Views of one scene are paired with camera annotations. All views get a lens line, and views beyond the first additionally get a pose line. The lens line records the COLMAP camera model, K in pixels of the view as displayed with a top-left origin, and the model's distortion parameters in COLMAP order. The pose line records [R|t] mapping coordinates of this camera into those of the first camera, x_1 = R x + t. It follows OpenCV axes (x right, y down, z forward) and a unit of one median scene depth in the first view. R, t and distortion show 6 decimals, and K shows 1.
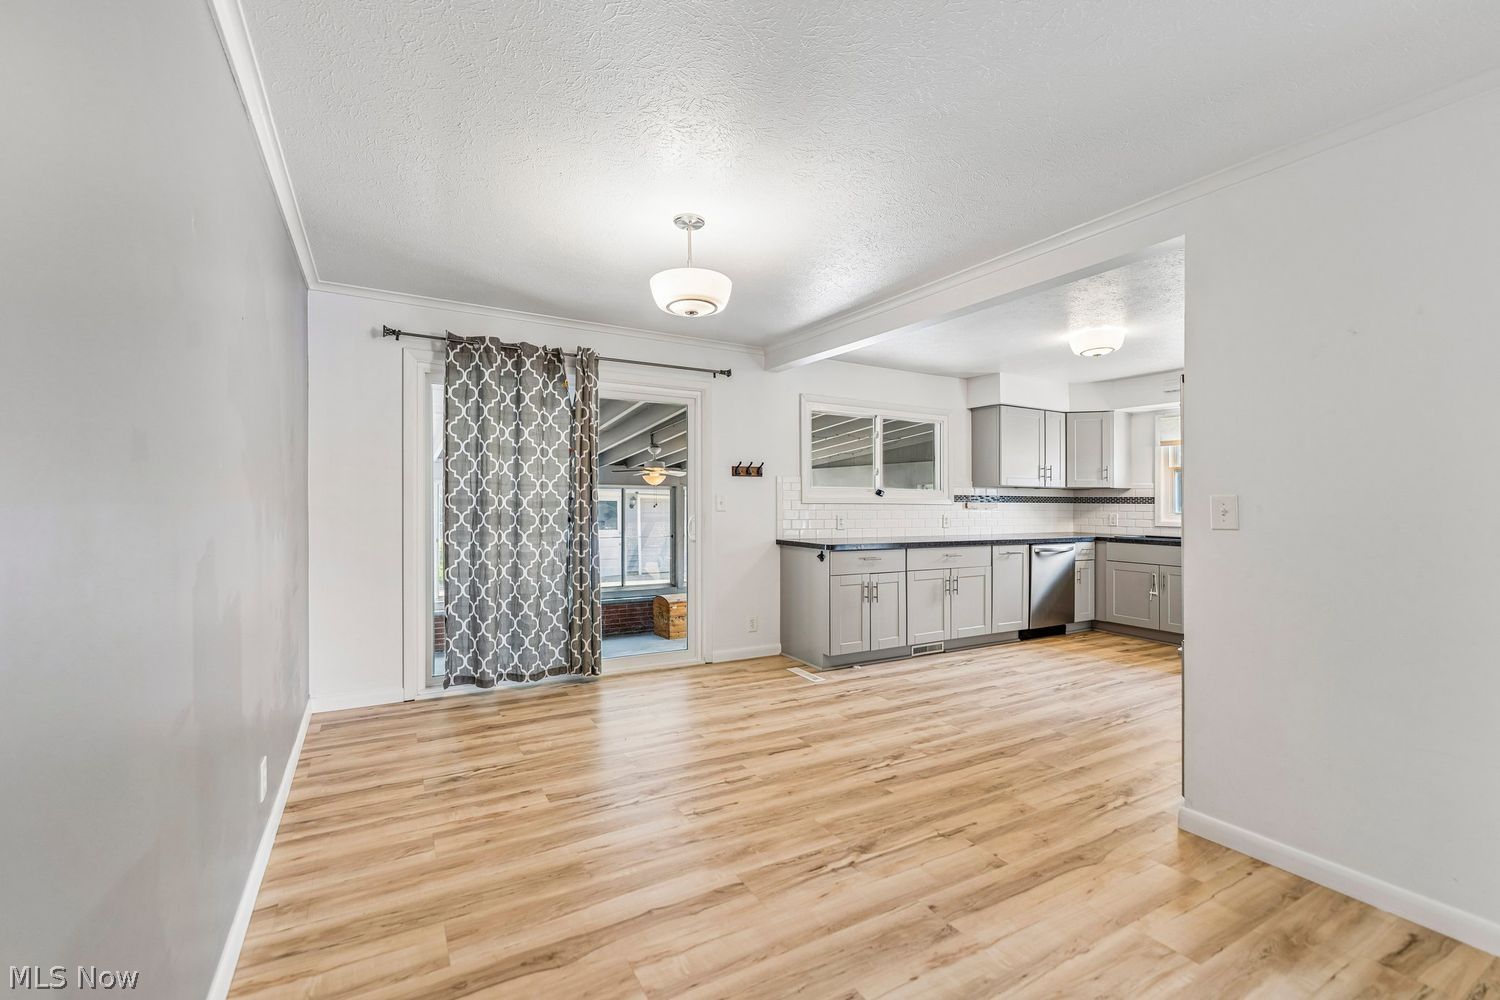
lens RADIAL K [[620.3, 0, 697.6], [0, 620.3, 487.5], [0, 0, 1]] dist [0.004920, 0.000804]
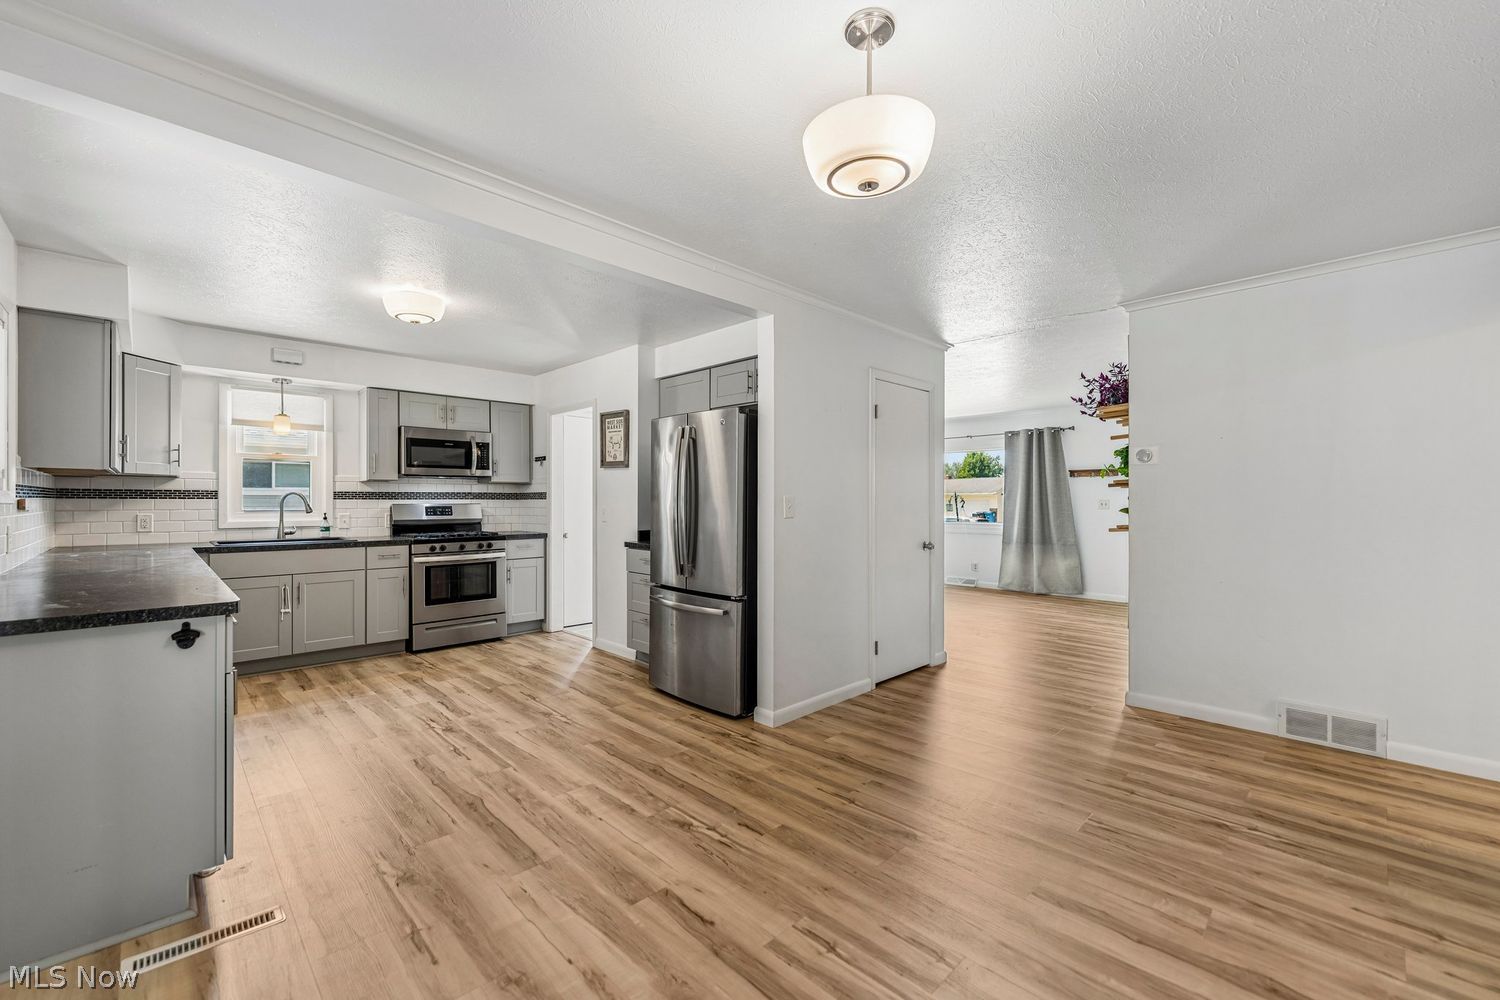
lens RADIAL K [[653.1, 0, 770.8], [0, 653.1, 491.9], [0, 0, 1]] dist [-0.004253, 0.001864]
pose [[-0.339705, -0.006425, 0.940510, -0.378032], [-0.036373, 0.999318, -0.006311, -0.002235], [-0.939828, -0.036353, -0.339708, 0.860576]]
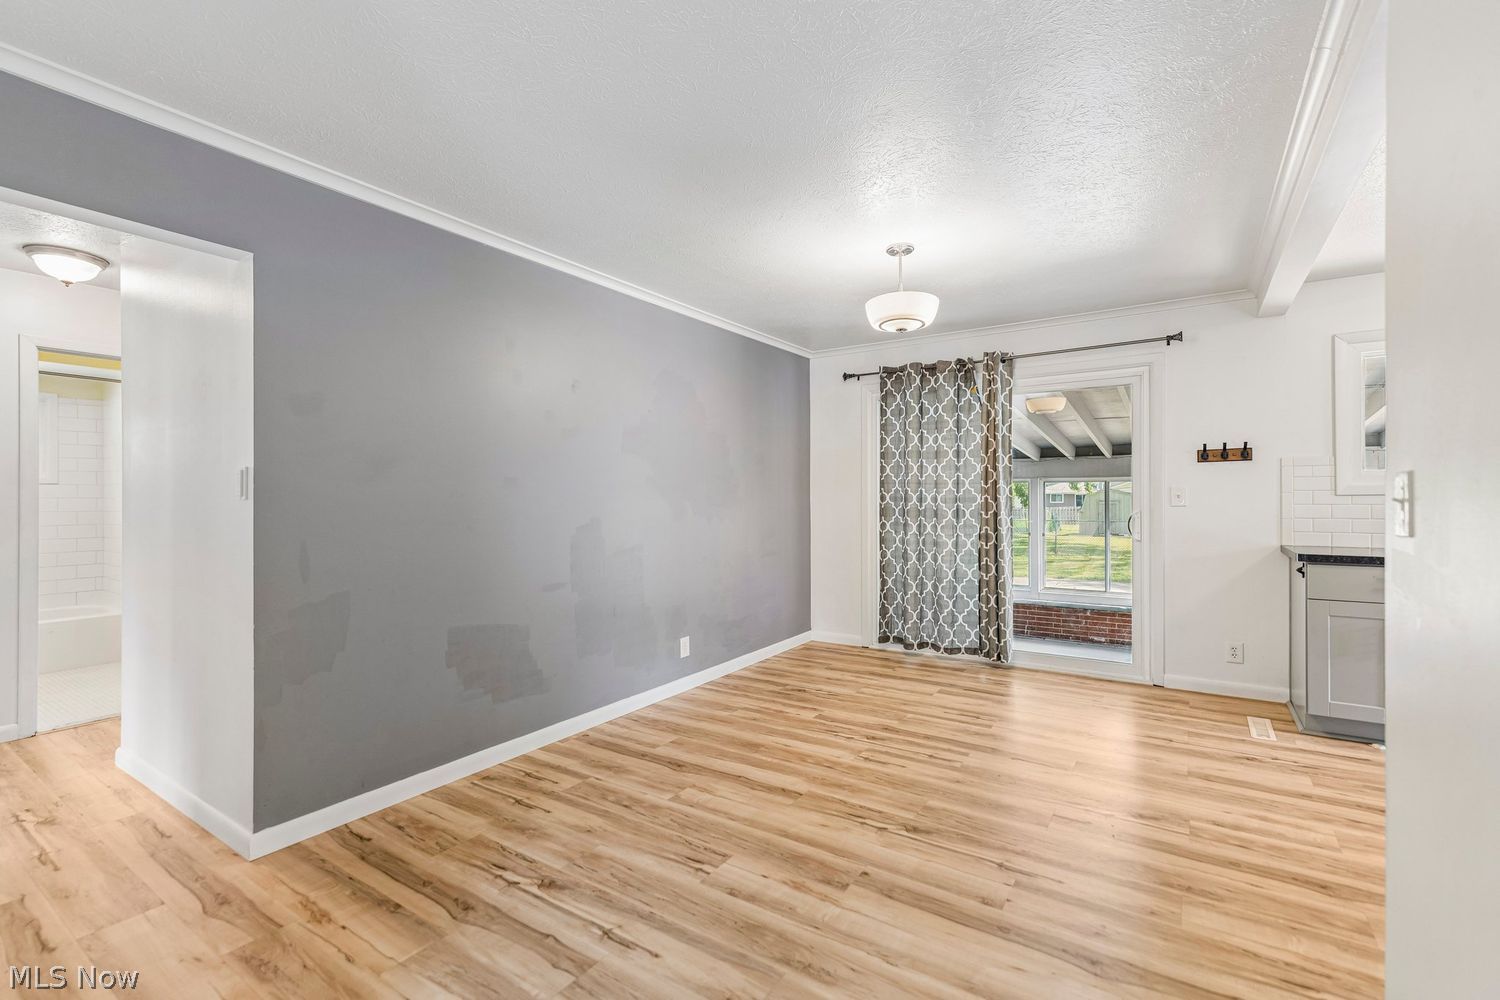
lens RADIAL K [[605.3, 0, 775.9], [0, 605.3, 499.2], [0, 0, 1]] dist [0.012929, 0.000096]
pose [[0.515066, -0.014108, -0.857035, 0.538254], [0.033377, 0.999436, 0.003607, 0.010041], [0.856501, -0.030463, 0.515246, 0.156322]]
